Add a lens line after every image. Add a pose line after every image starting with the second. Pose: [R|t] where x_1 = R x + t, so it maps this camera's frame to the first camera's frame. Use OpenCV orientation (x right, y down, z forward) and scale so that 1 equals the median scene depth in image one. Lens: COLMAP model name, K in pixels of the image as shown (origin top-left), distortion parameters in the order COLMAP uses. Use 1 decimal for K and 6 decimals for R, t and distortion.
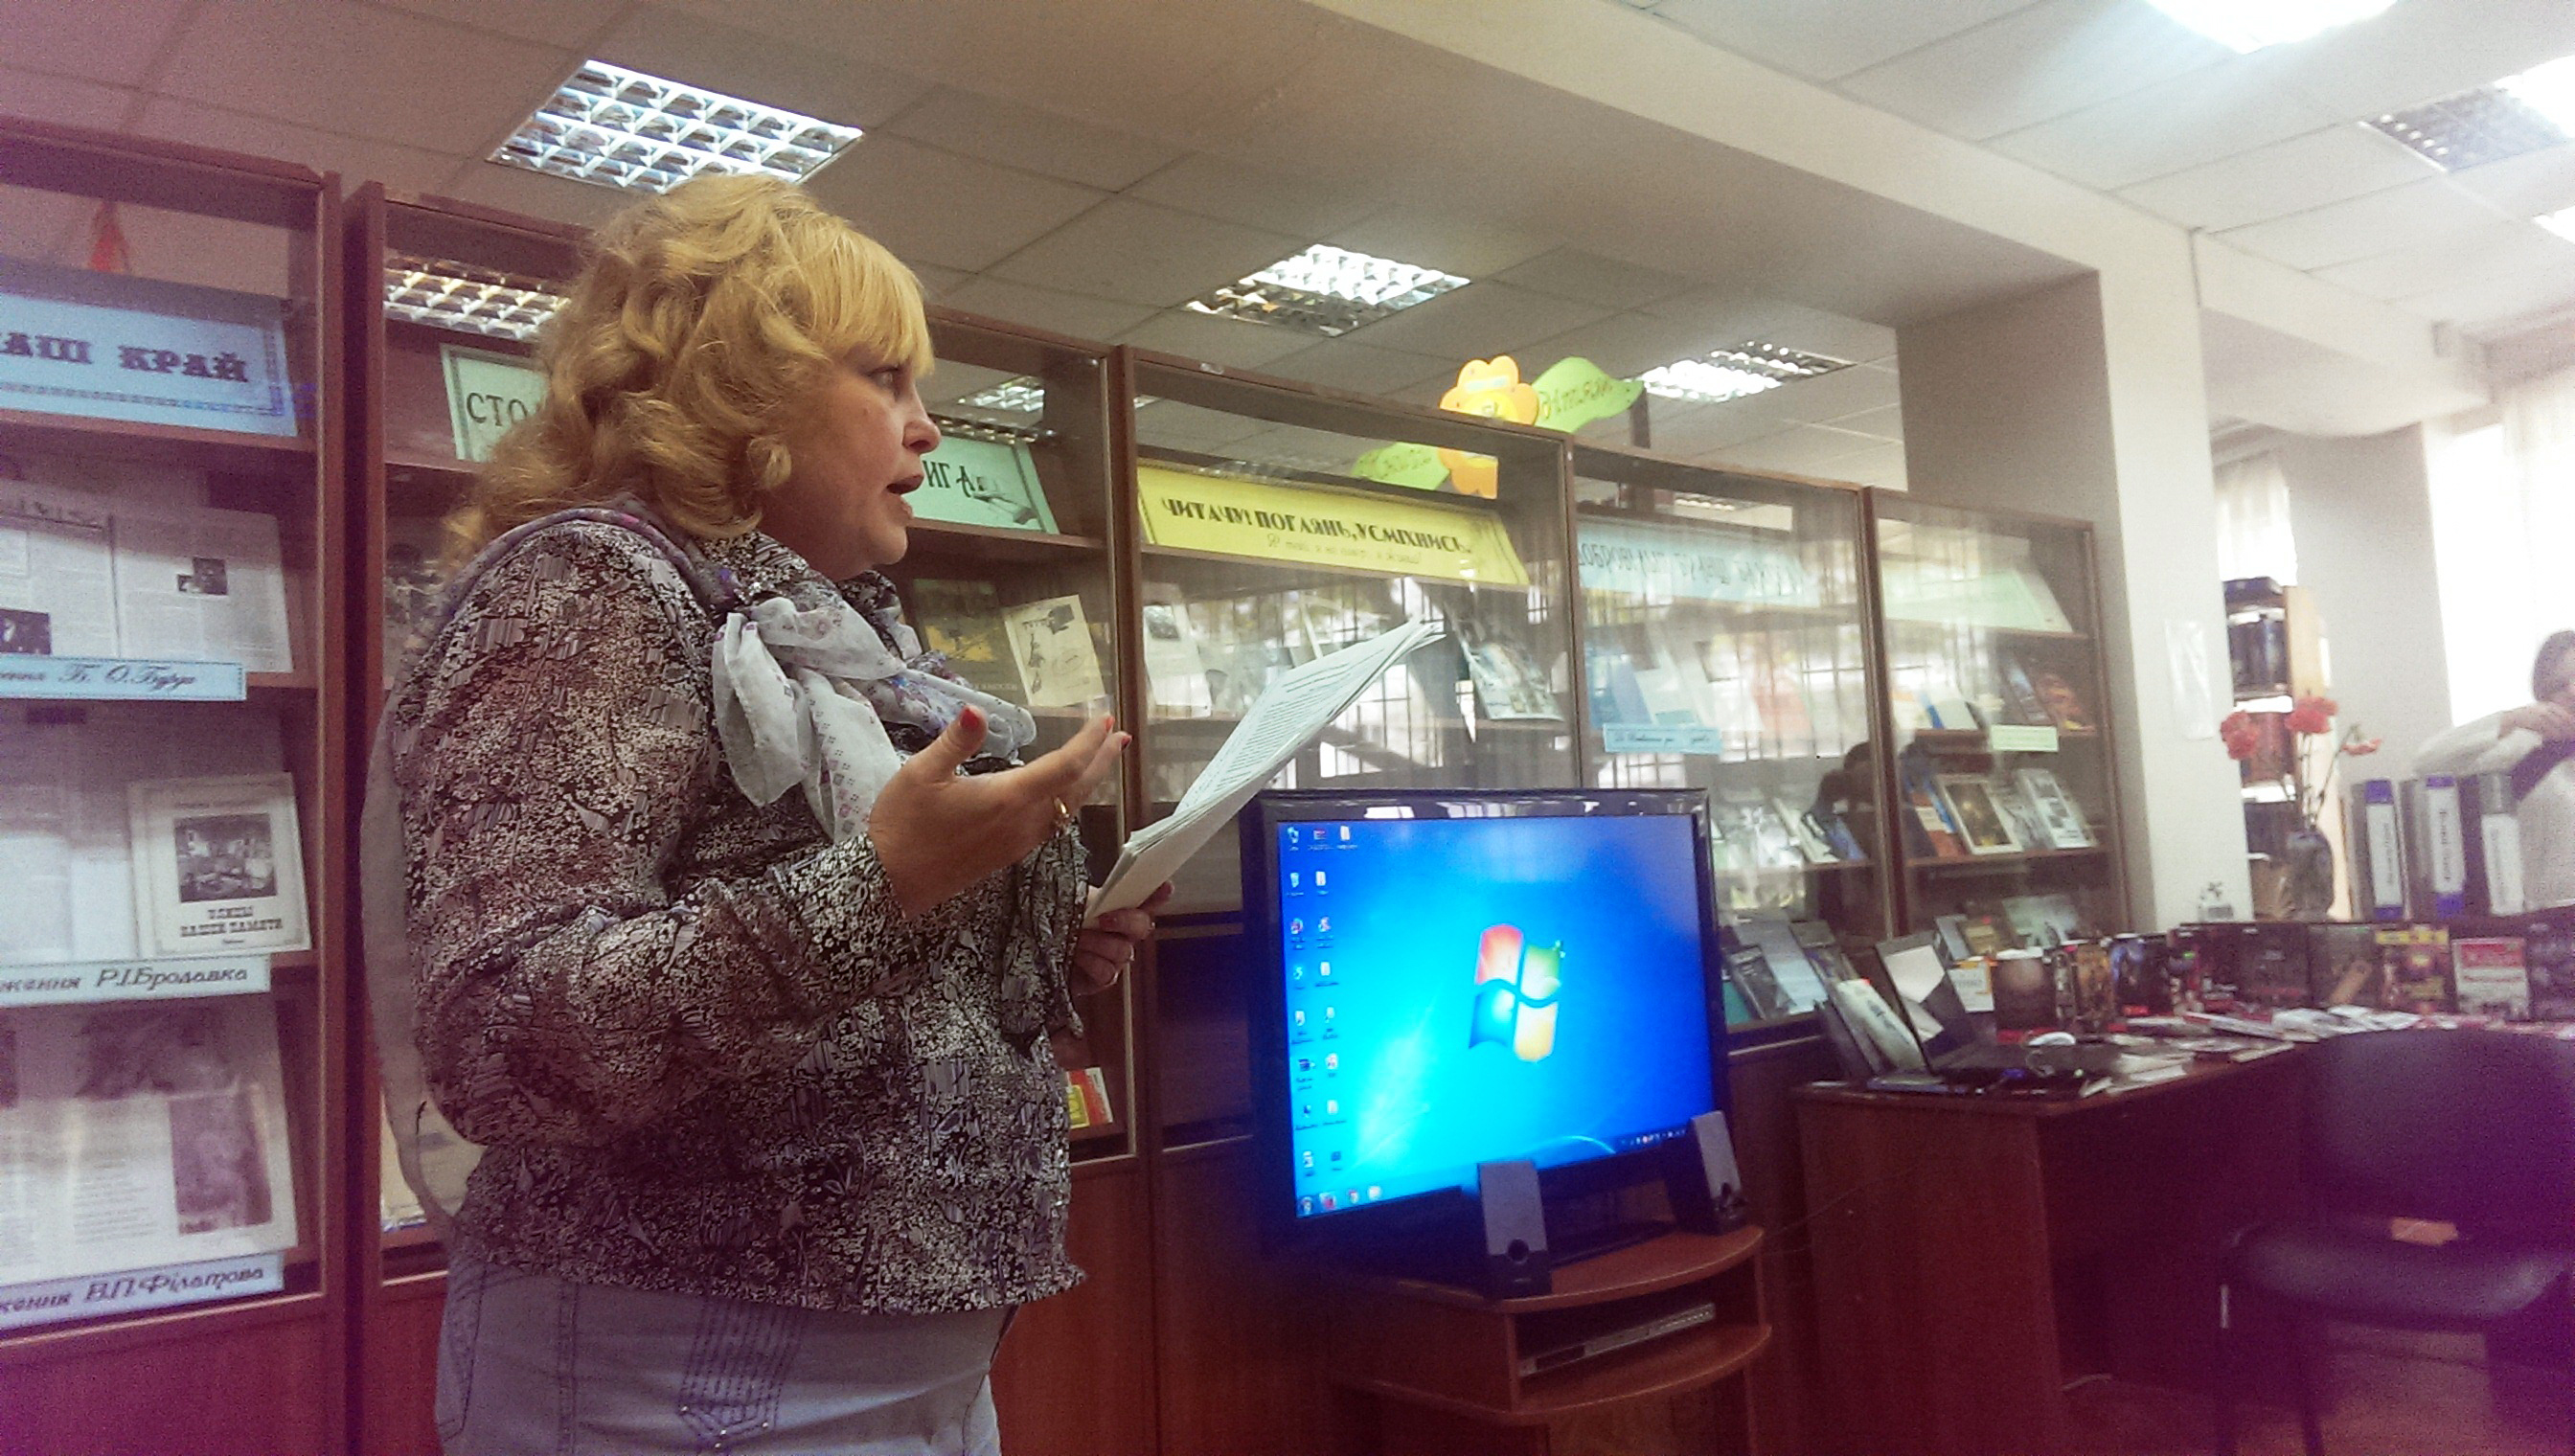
lens RADIAL K [[1826.3, 0, 1262.8], [0, 1826.3, 704.6], [0, 0, 1]] dist [0.086002, -0.114823]
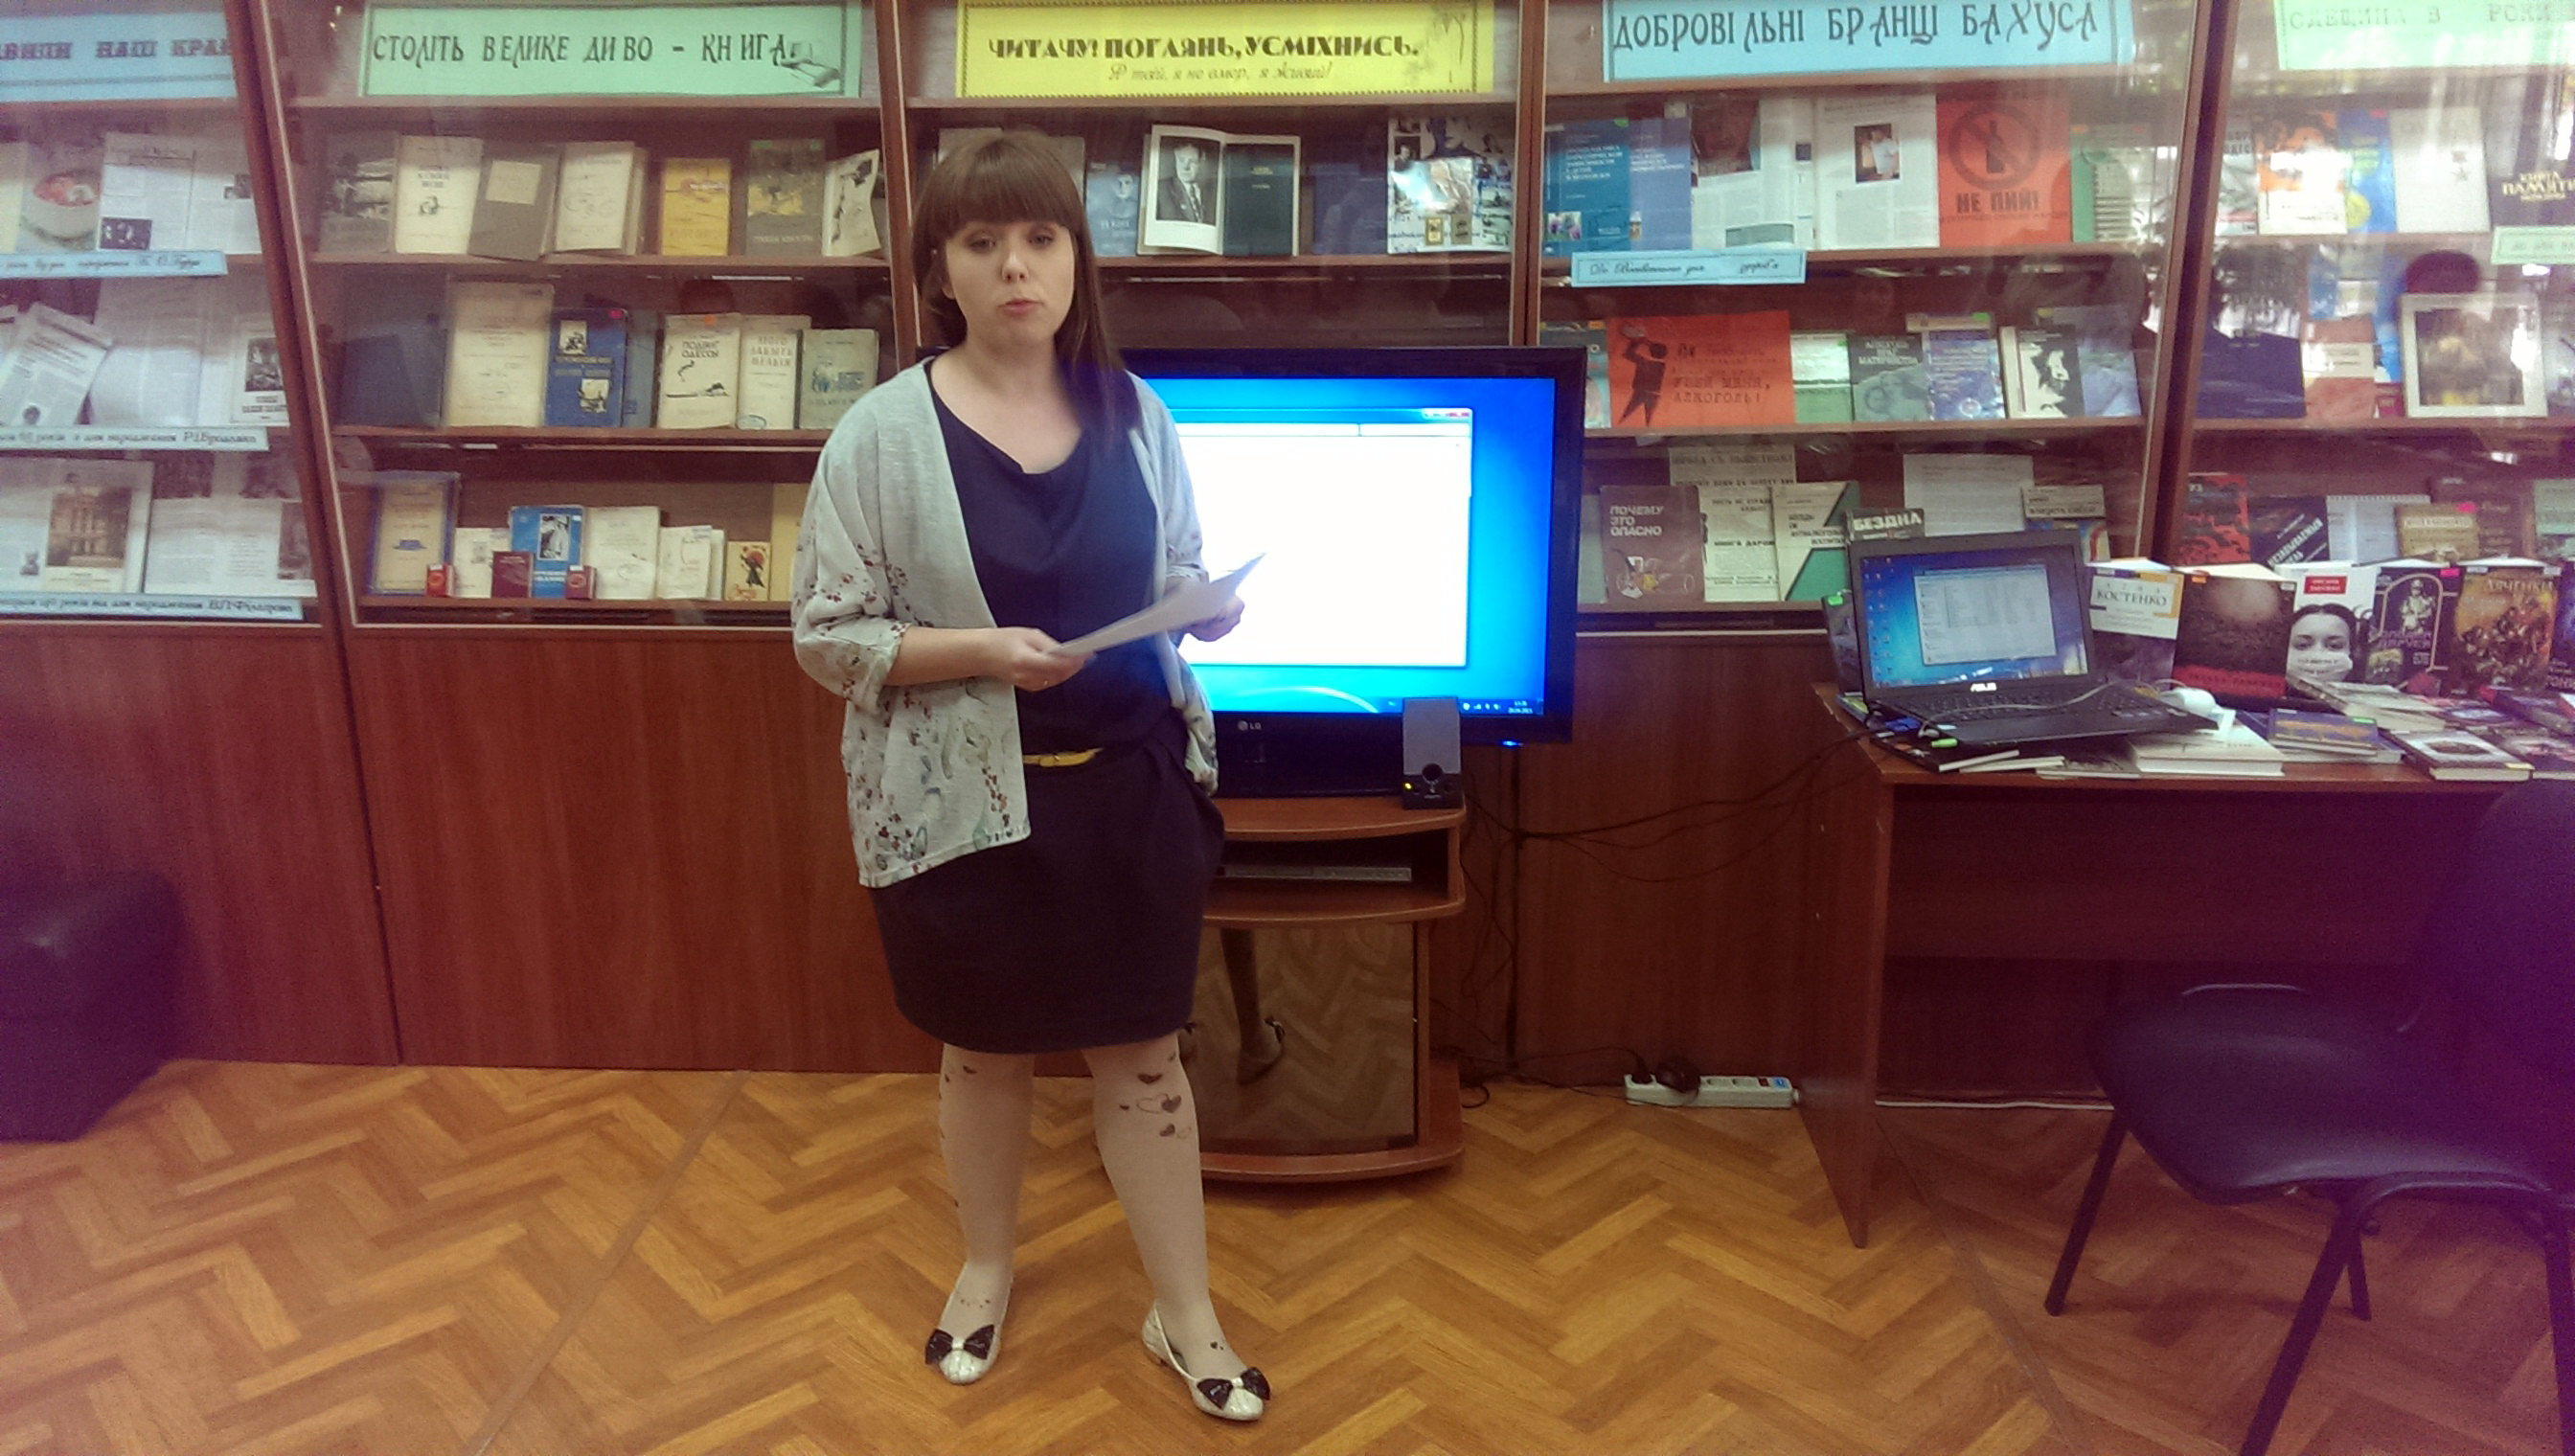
lens RADIAL K [[1826.3, 0, 1270.8], [0, 1826.3, 699.7], [0, 0, 1]] dist [0.086002, -0.114823]
pose [[0.711113, 0.225356, -0.665983, 0.720678], [0.042548, 0.931709, 0.360704, -0.114529], [0.701789, -0.284838, 0.652962, 0.262824]]
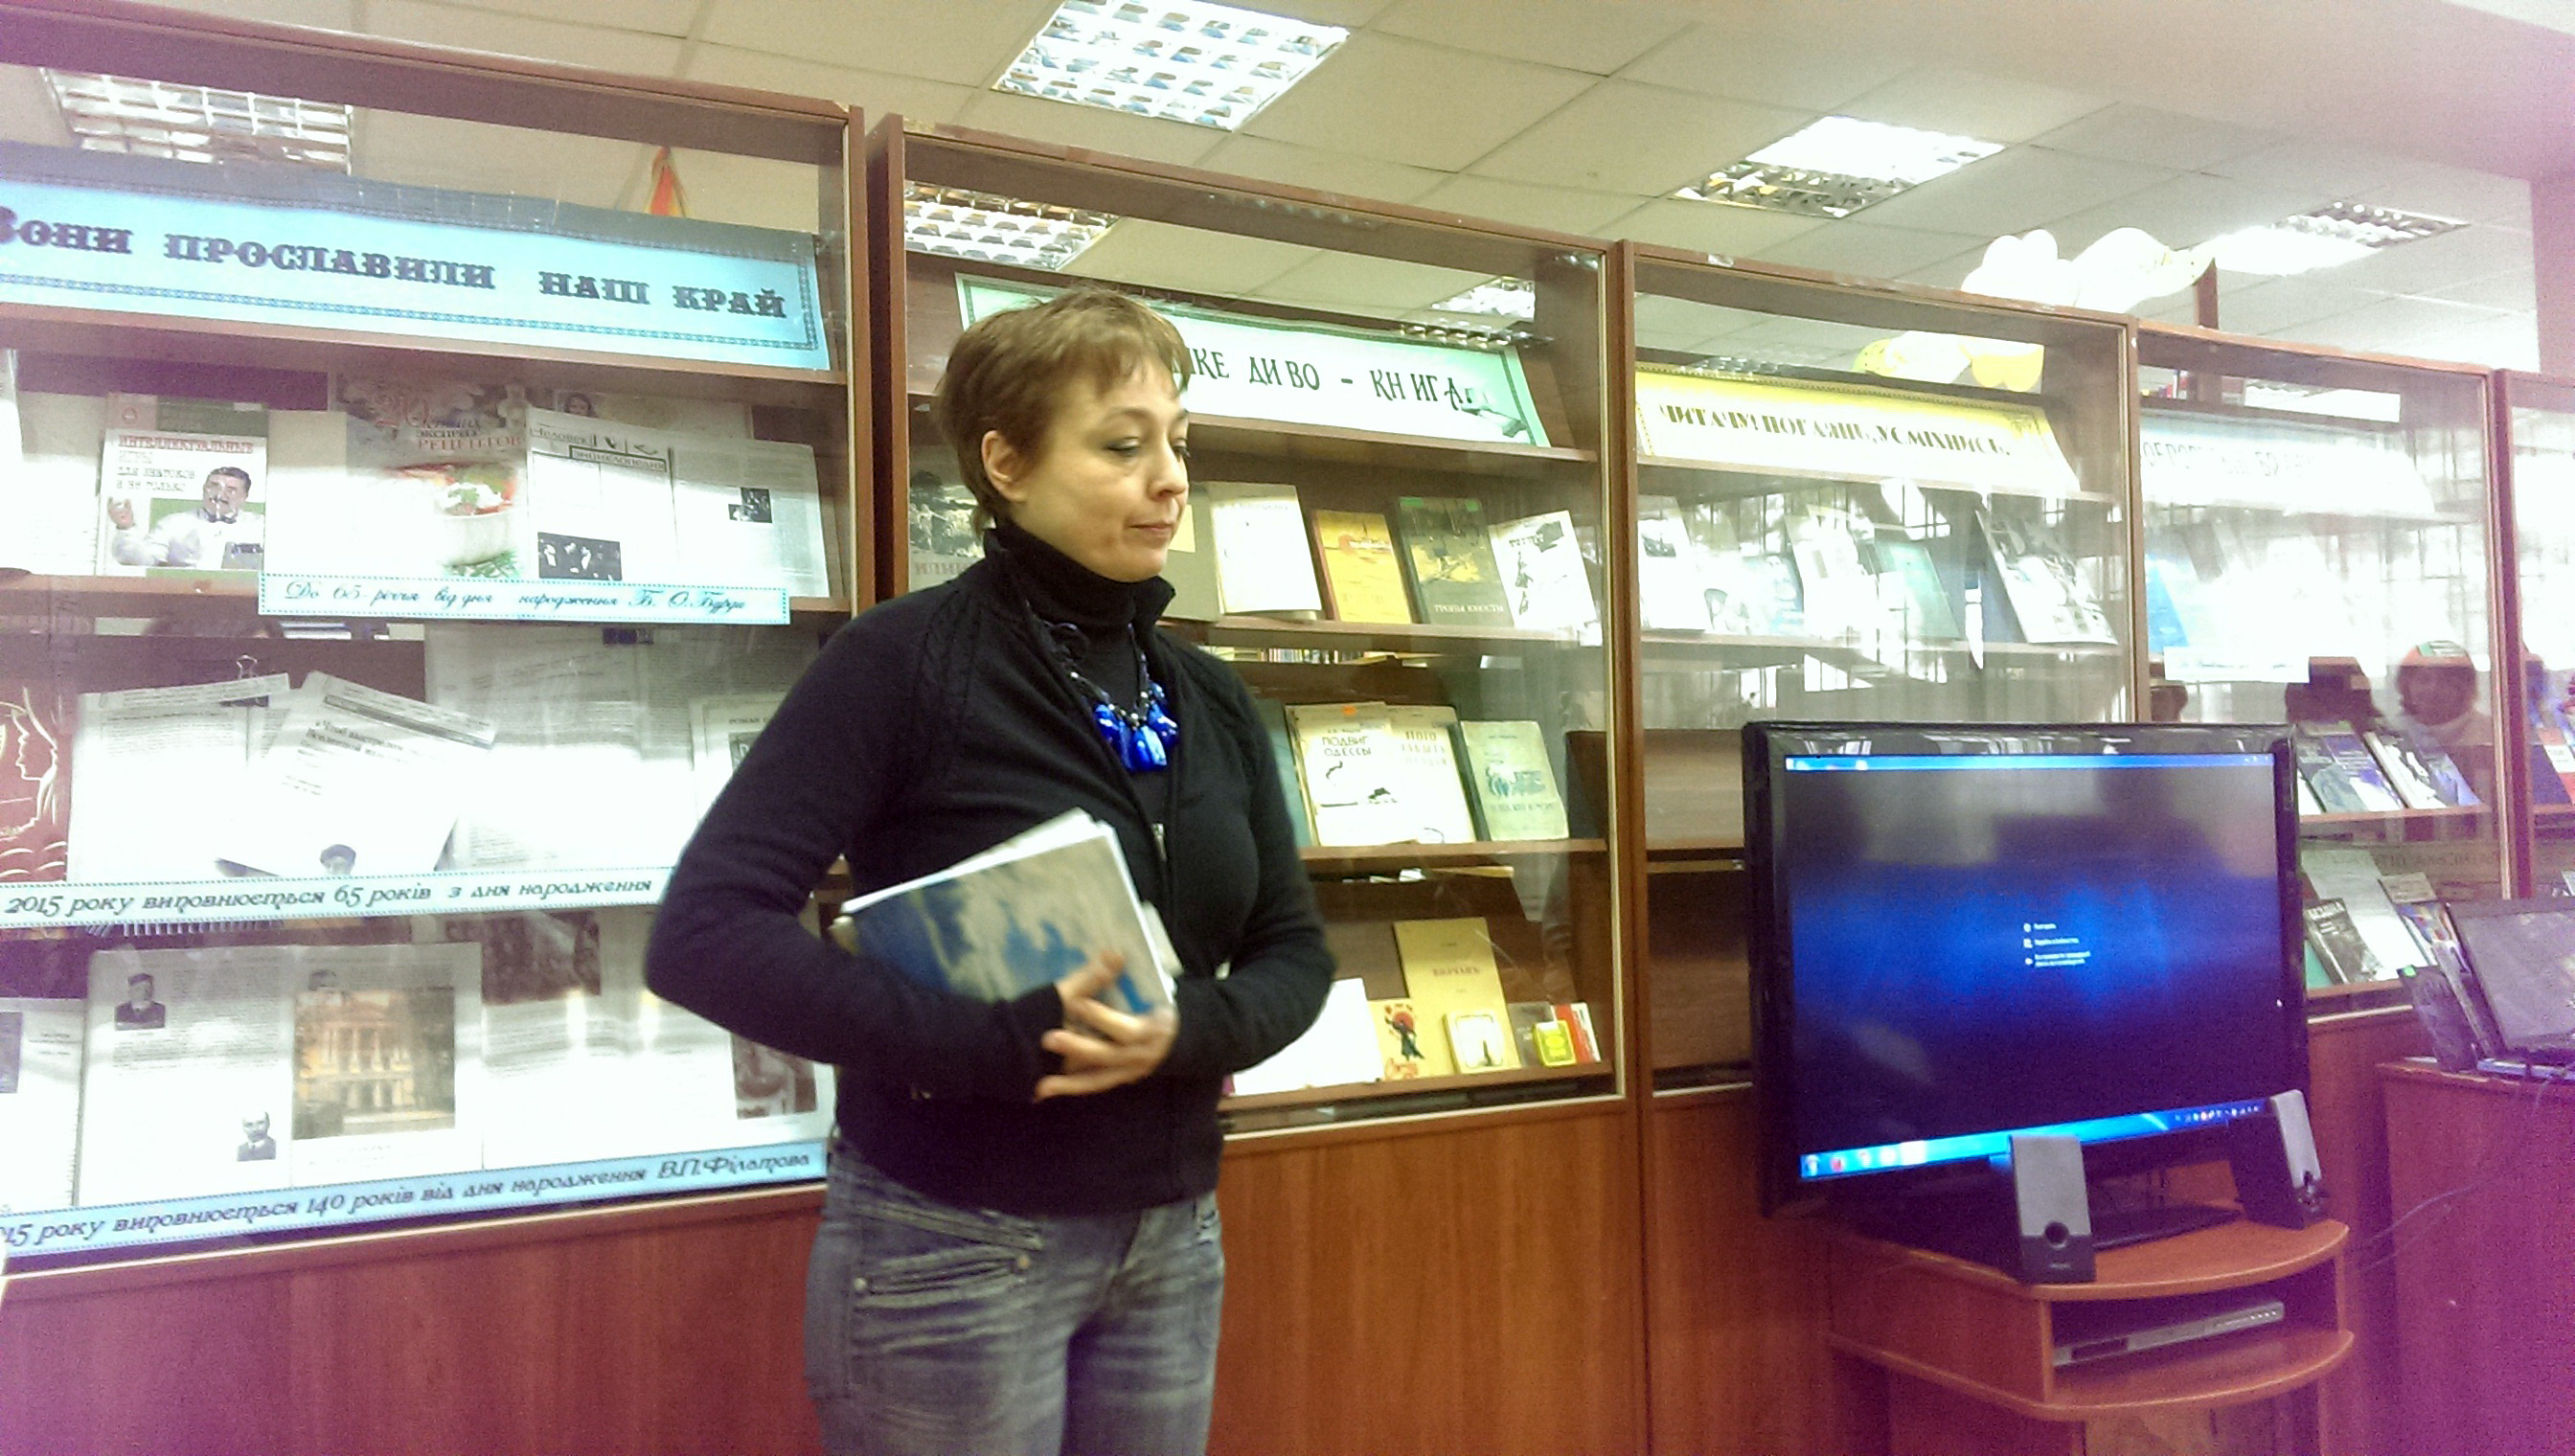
lens RADIAL K [[1826.3, 0, 1266.5], [0, 1826.3, 717.8], [0, 0, 1]] dist [0.086002, -0.114823]
pose [[0.969881, 0.019031, -0.242834, -0.016128], [-0.004600, 0.998196, 0.059860, -0.007144], [0.243535, -0.056940, 0.968219, 0.027248]]
